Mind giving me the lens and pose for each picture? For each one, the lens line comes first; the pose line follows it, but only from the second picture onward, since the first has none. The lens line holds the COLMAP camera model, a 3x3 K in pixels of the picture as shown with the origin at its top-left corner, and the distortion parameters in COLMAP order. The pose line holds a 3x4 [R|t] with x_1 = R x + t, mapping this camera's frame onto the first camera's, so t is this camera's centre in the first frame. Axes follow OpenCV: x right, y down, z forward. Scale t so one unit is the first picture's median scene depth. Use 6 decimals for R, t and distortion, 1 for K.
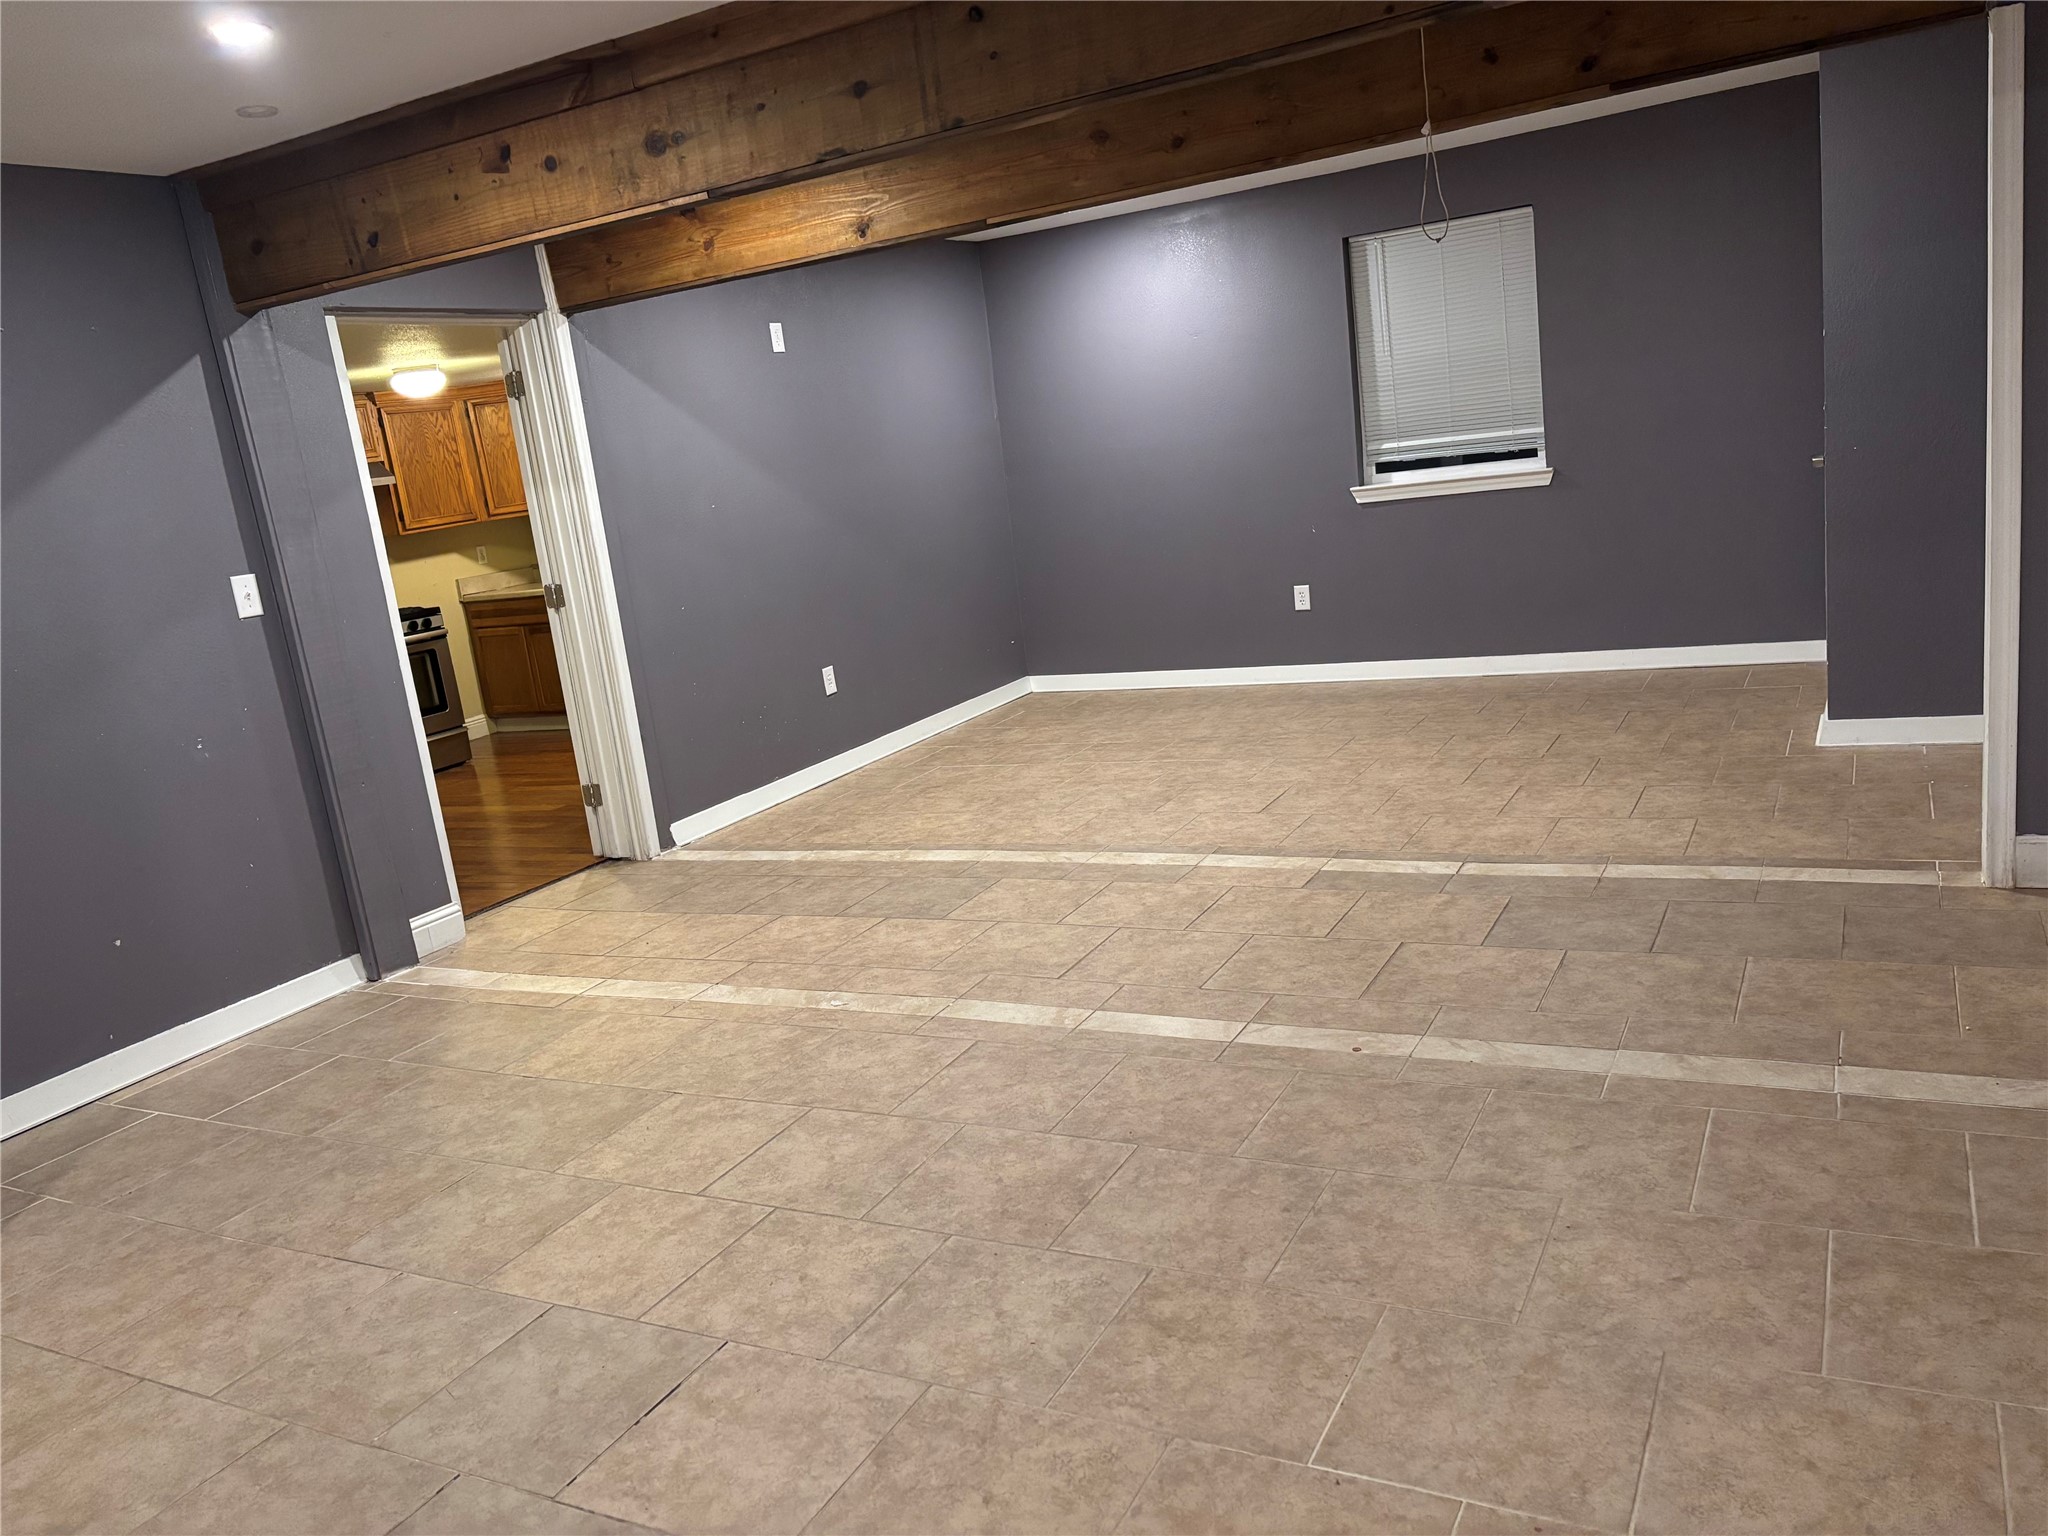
lens RADIAL K [[1545.1, 0, 1023.4], [0, 1545.1, 768.3], [0, 0, 1]] dist [0.032939, -0.011090]
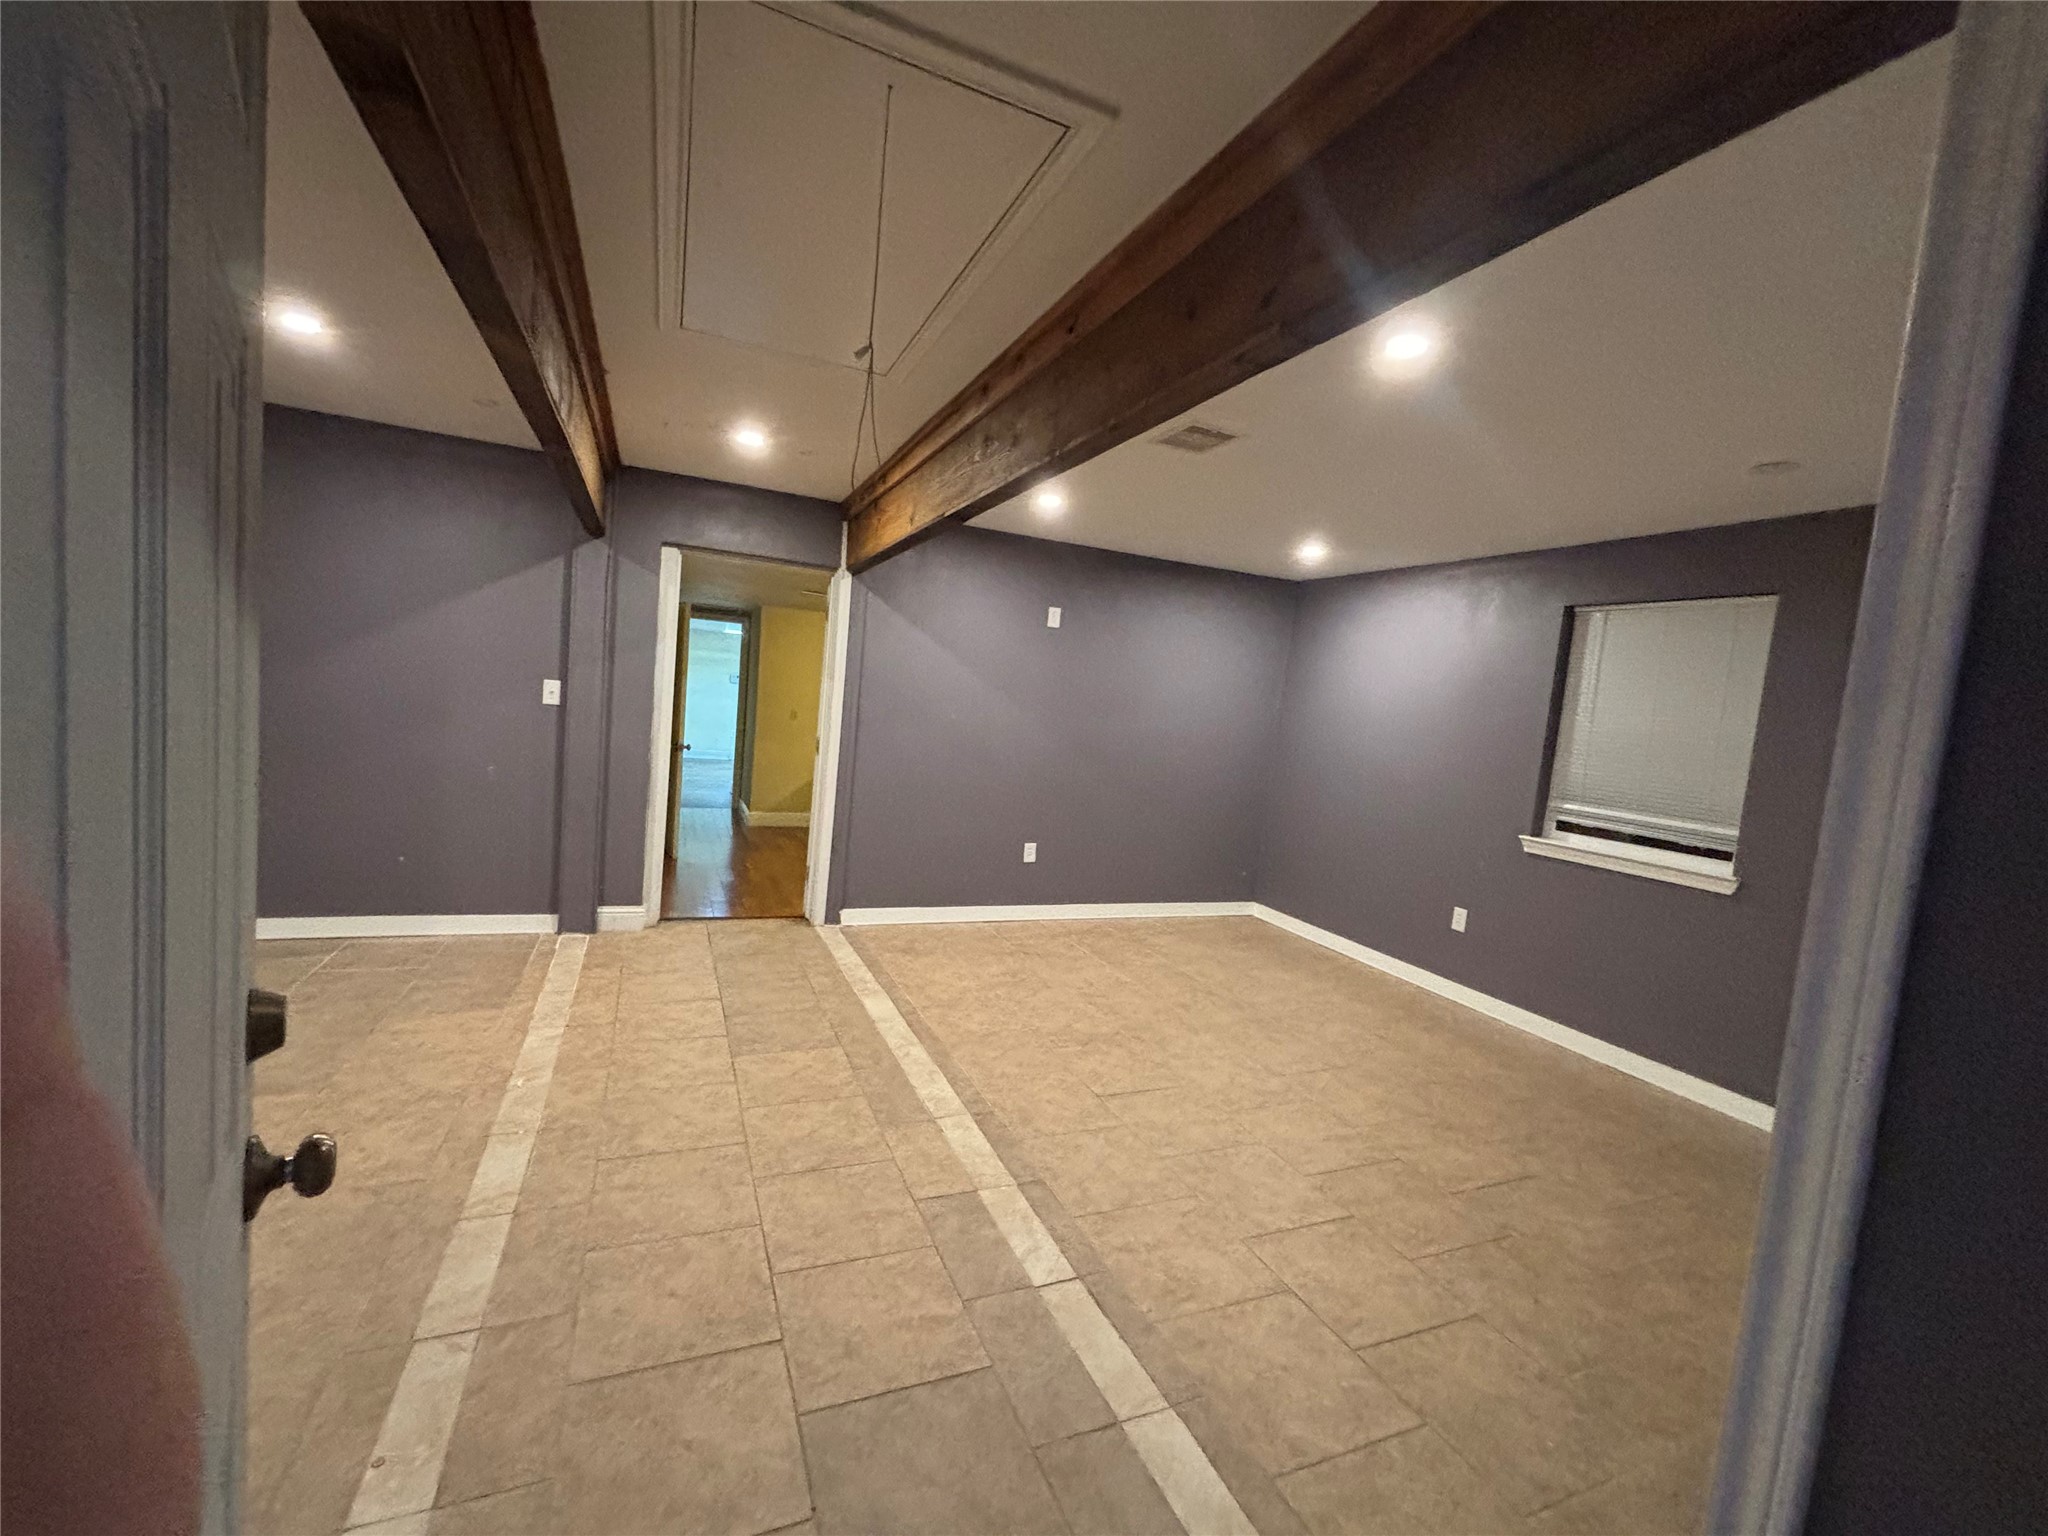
lens RADIAL K [[831.5, 0, 1018.3], [0, 831.5, 770.3], [0, 0, 1]] dist [-0.006652, 0.000548]
pose [[0.756812, 0.248628, -0.604500, 0.419994], [-0.314764, 0.949163, -0.003688, -0.169392], [0.572852, 0.193066, 0.796597, 0.523142]]
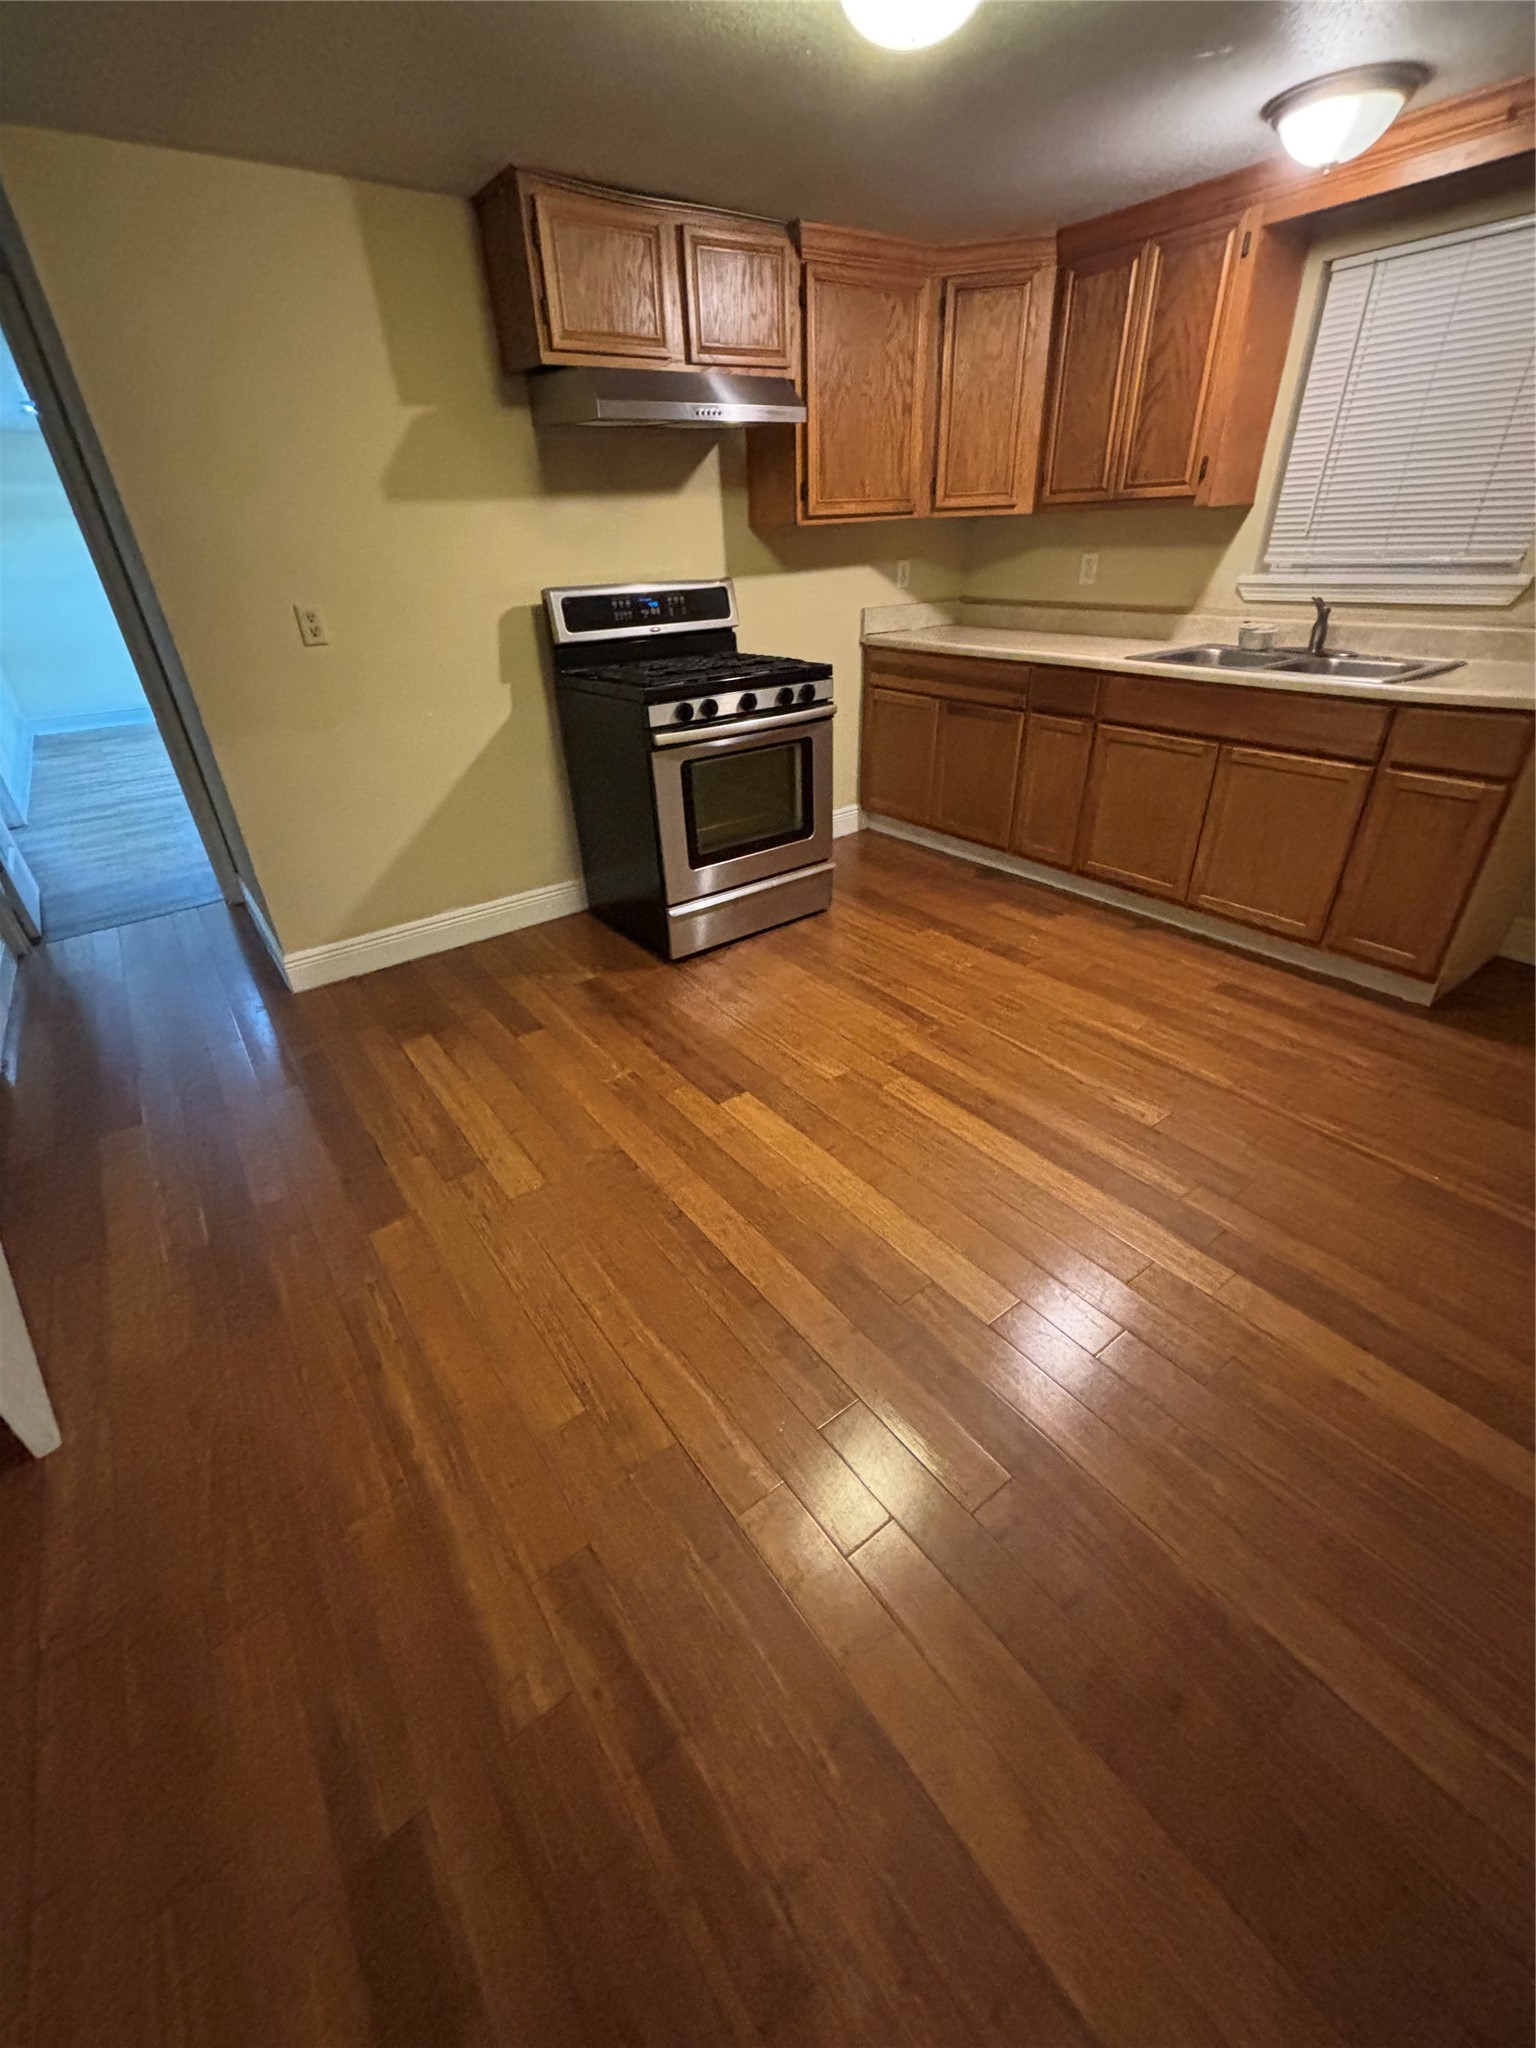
lens RADIAL K [[831.5, 0, 766.3], [0, 831.5, 1019.0], [0, 0, 1]] dist [-0.006652, 0.000548]
pose [[0.902117, 0.300837, -0.309324, -0.252160], [-0.172064, 0.908218, 0.381490, -0.096201], [0.395700, -0.290925, 0.871082, 0.653467]]
